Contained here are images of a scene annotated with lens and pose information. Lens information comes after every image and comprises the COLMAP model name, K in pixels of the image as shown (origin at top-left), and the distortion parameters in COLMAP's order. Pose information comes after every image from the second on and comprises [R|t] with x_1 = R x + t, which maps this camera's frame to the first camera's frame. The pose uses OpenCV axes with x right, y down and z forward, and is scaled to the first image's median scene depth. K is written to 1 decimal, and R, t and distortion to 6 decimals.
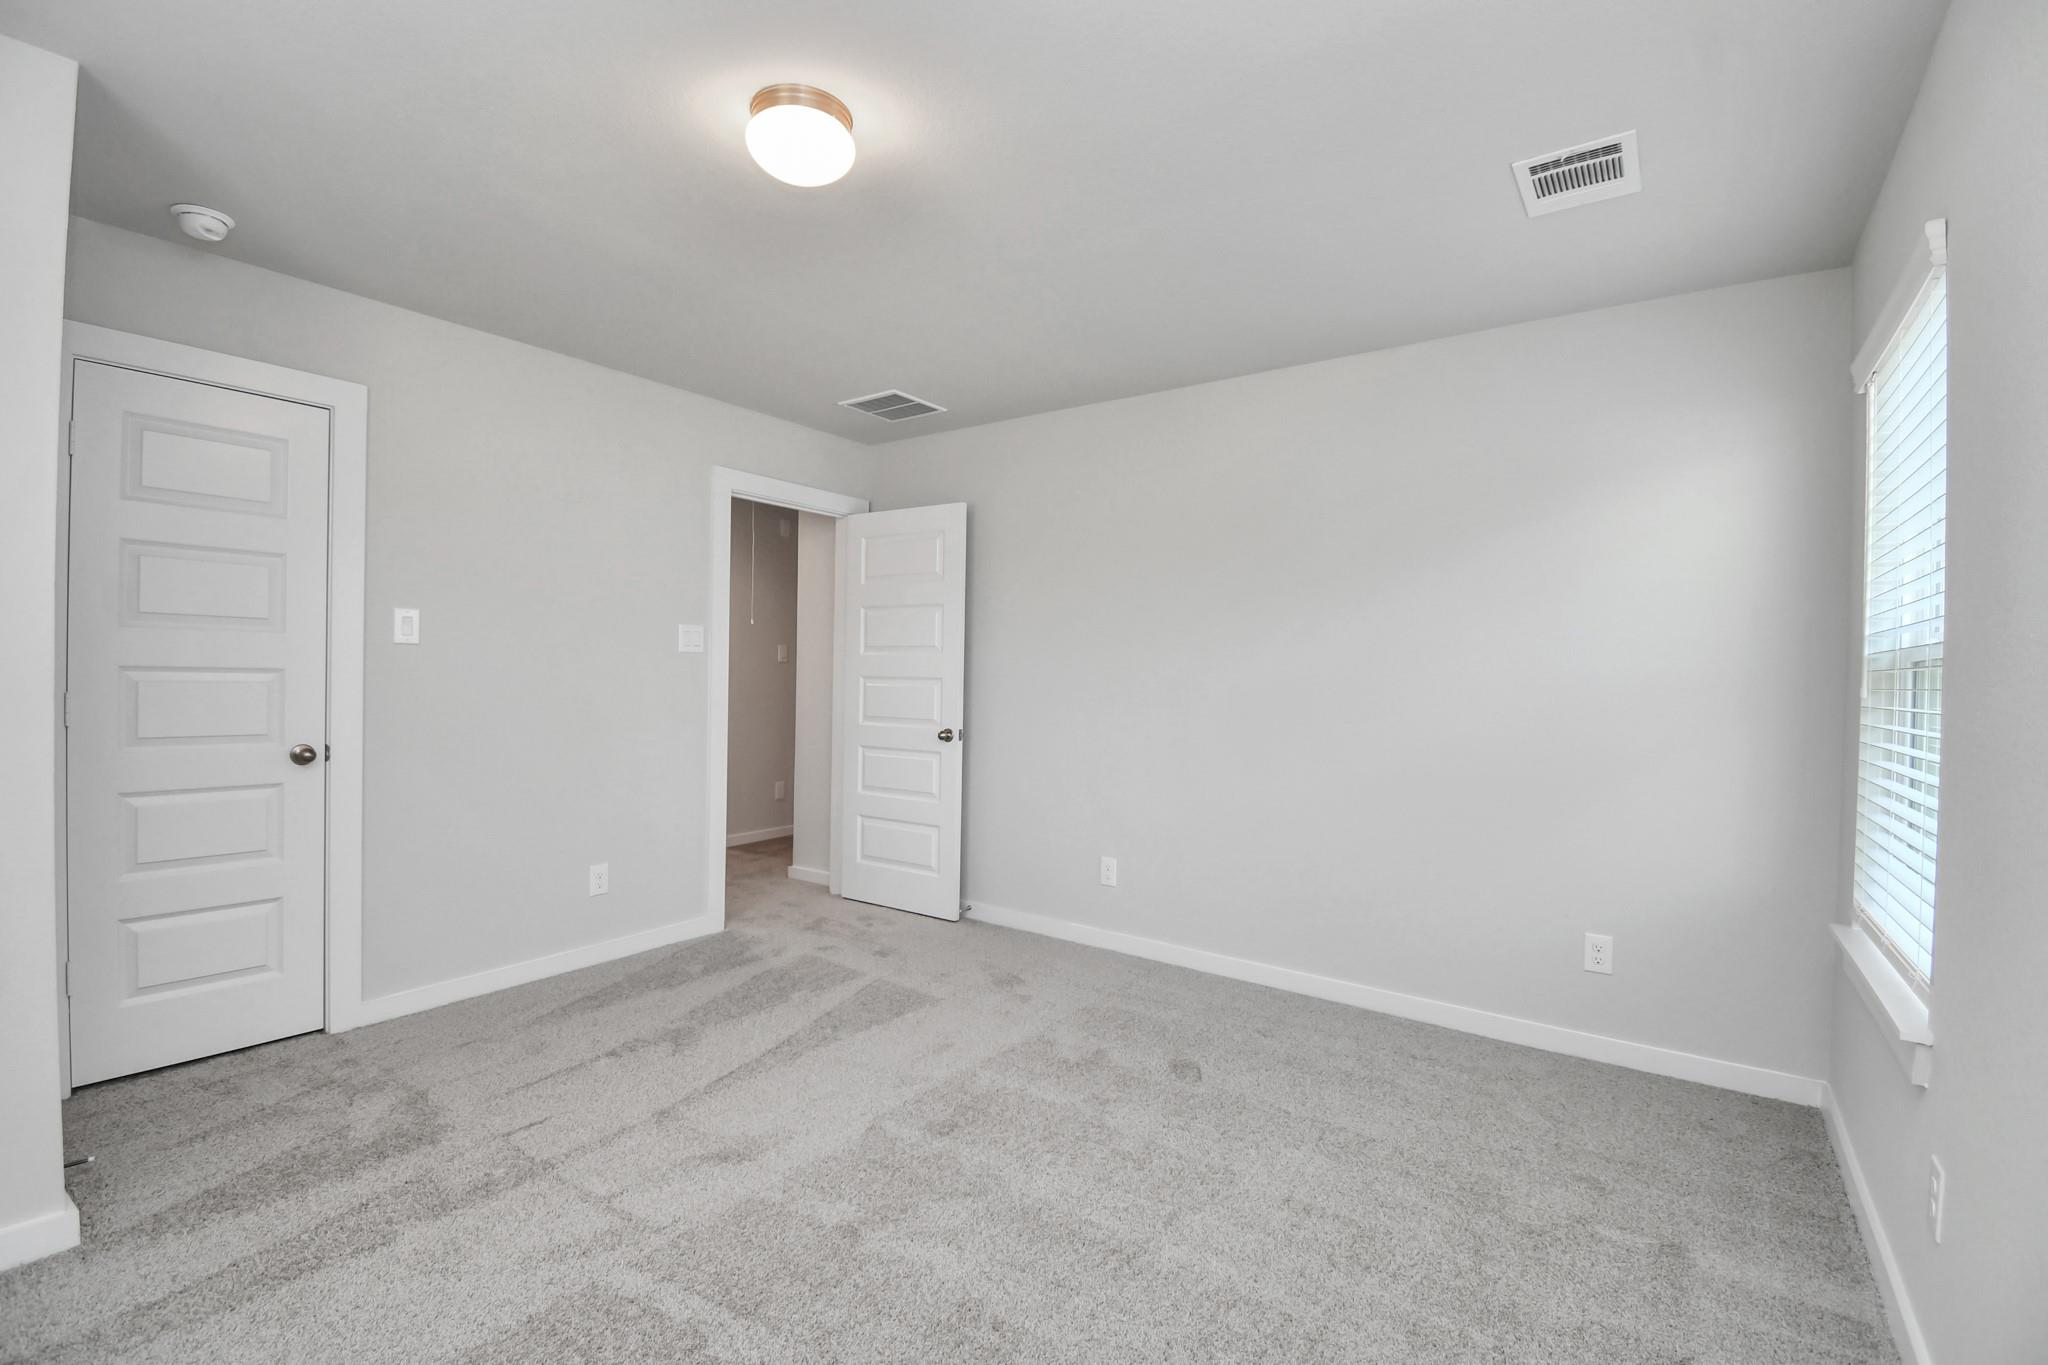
lens RADIAL K [[898.0, 0, 1015.5], [0, 898.0, 685.6], [0, 0, 1]] dist [0.024527, -0.028474]
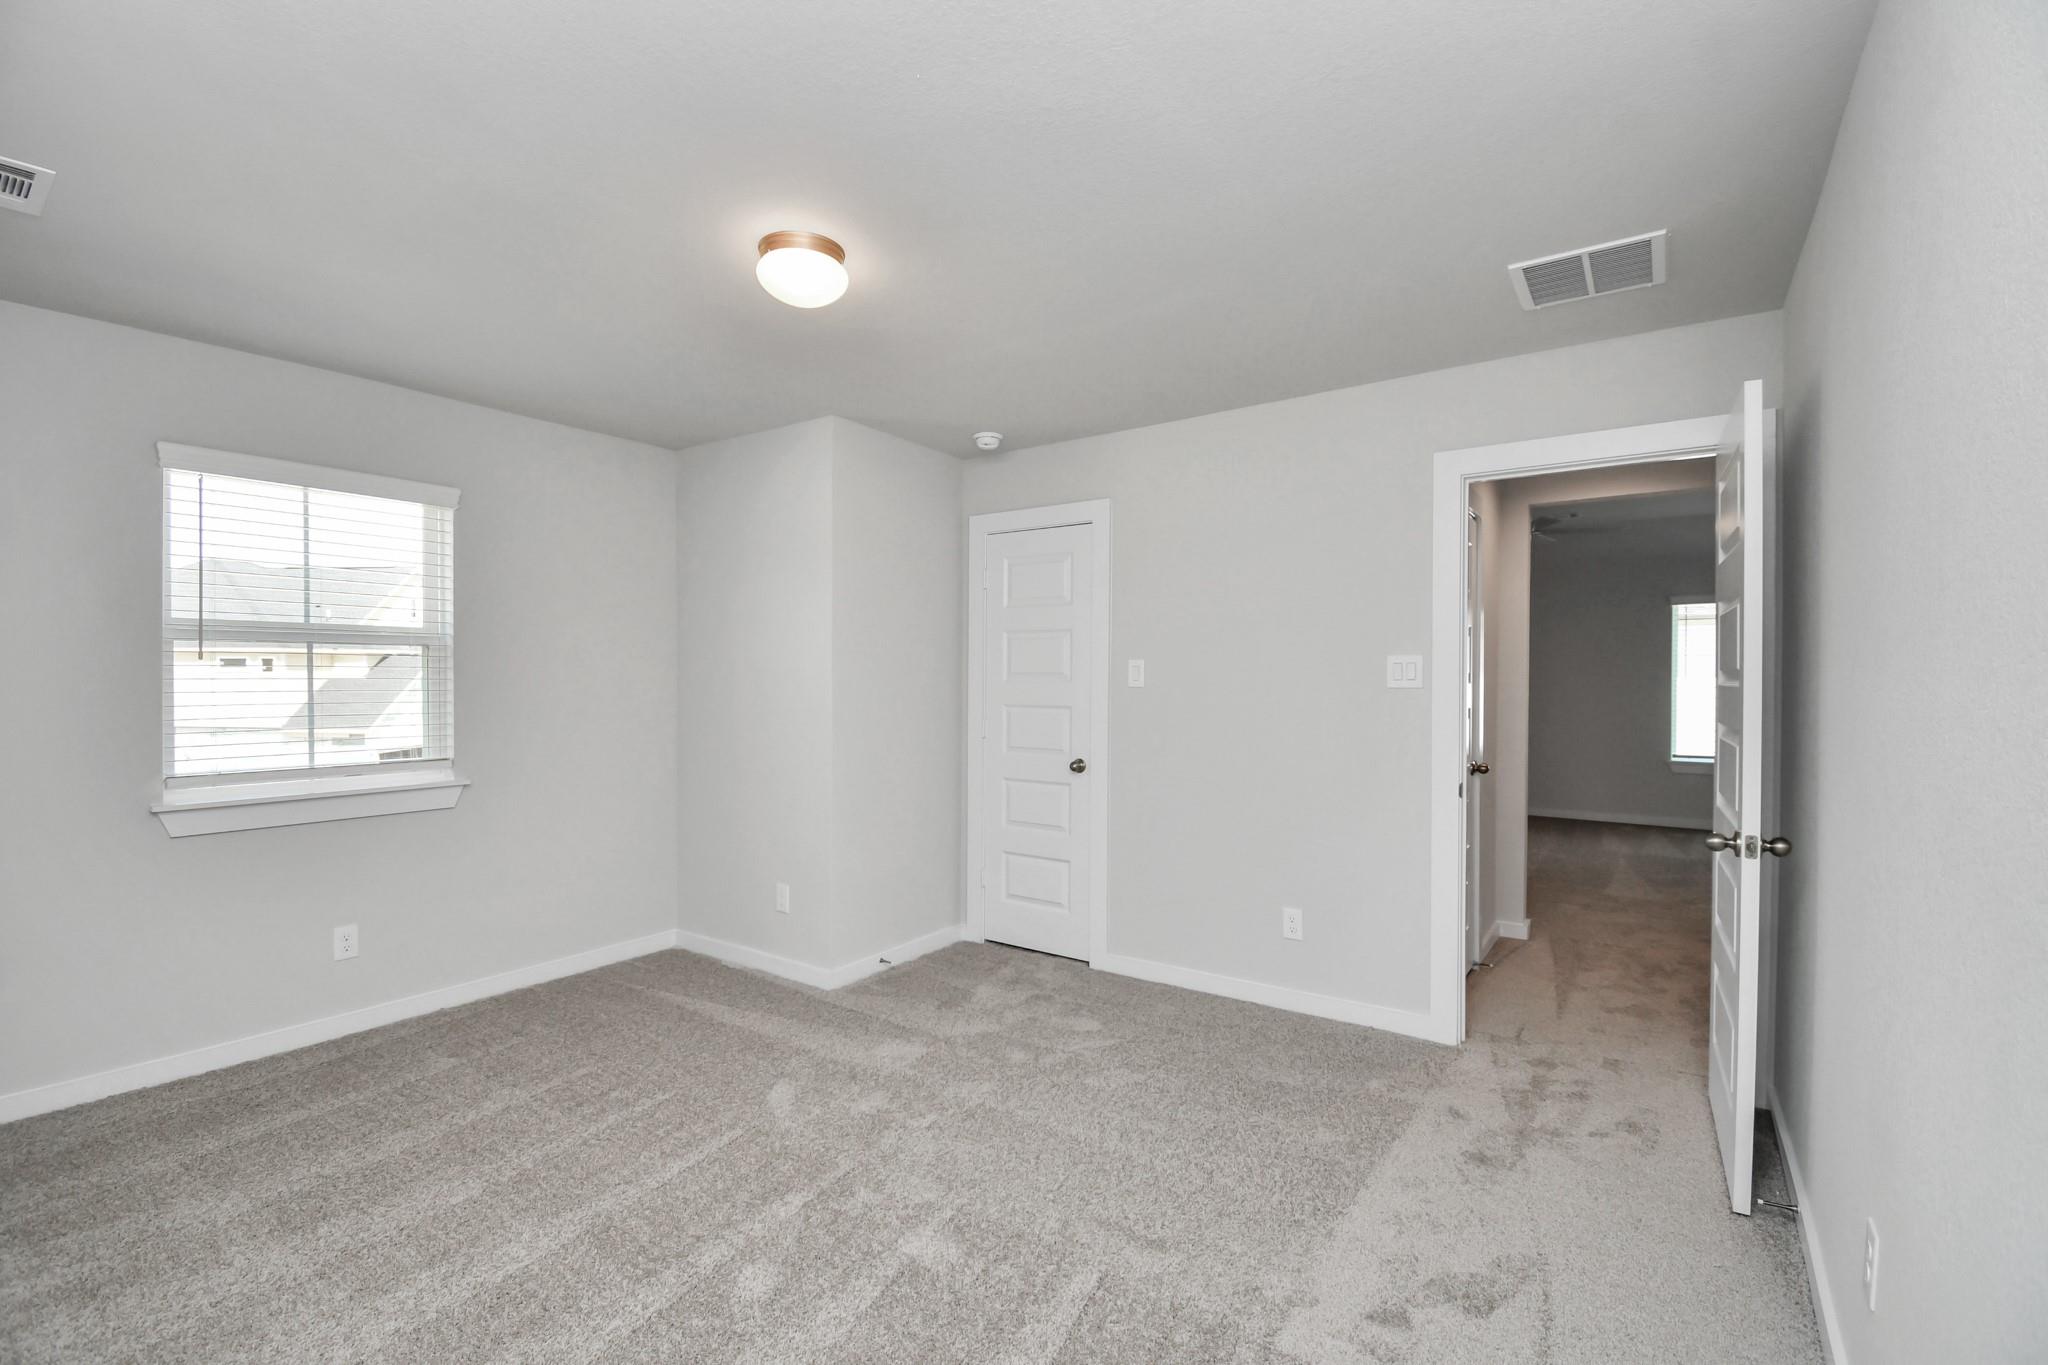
lens RADIAL K [[898.0, 0, 1015.5], [0, 898.0, 685.6], [0, 0, 1]] dist [0.024527, -0.028474]
pose [[0.005349, -0.014582, -0.999879, 0.561979], [-0.016210, 0.999761, -0.014667, -0.024434], [0.999854, 0.016287, 0.005111, 0.762503]]
